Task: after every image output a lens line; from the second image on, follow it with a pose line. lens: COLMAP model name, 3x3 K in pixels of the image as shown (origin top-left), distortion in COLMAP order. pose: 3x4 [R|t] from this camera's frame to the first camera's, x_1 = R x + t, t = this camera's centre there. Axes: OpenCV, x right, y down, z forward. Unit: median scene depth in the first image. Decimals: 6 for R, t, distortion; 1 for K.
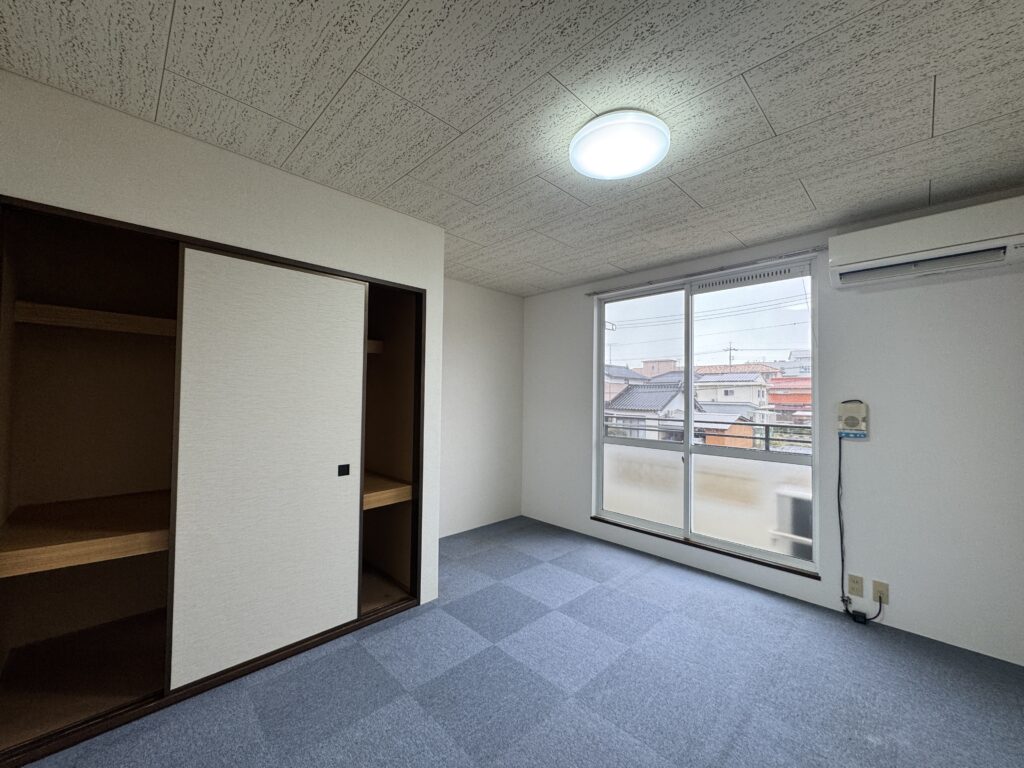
lens RADIAL K [[407.3, 0, 512.0], [0, 407.3, 384.0], [0, 0, 1]] dist [-0.000945, -0.000569]
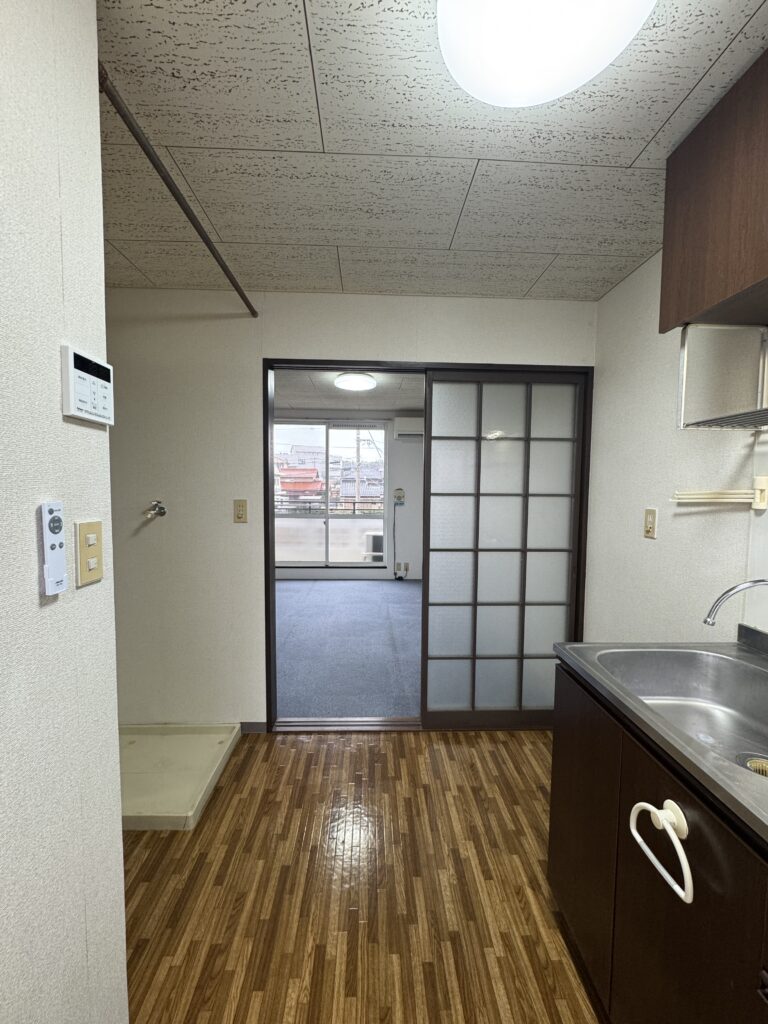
lens RADIAL K [[407.3, 0, 384.0], [0, 407.3, 512.0], [0, 0, 1]] dist [-0.000945, -0.000569]
pose [[0.675834, -0.051297, 0.735267, -0.825607], [-0.022117, 0.995715, 0.089797, -0.030625], [-0.736722, -0.076950, 0.671803, -0.446521]]
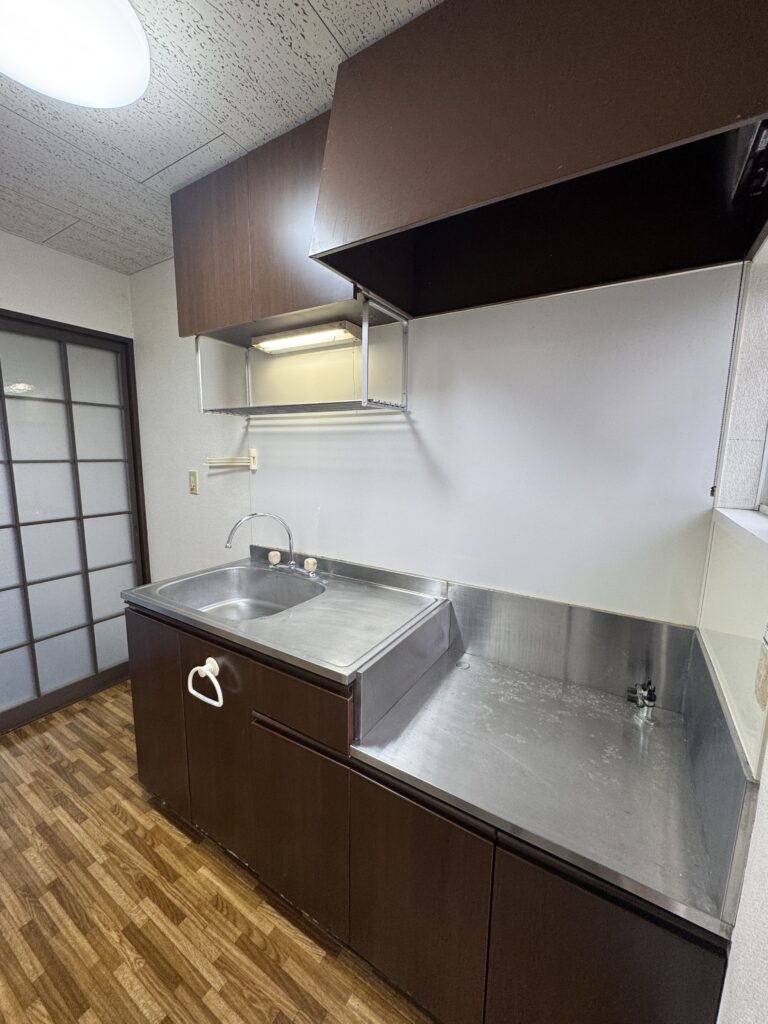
lens RADIAL K [[407.3, 0, 384.0], [0, 407.3, 512.0], [0, 0, 1]] dist [-0.000945, -0.000569]
pose [[-0.238821, -0.159955, 0.957799, -1.170578], [-0.043519, 0.987112, 0.153999, -0.079414], [-0.970088, -0.004905, -0.242705, -0.590259]]
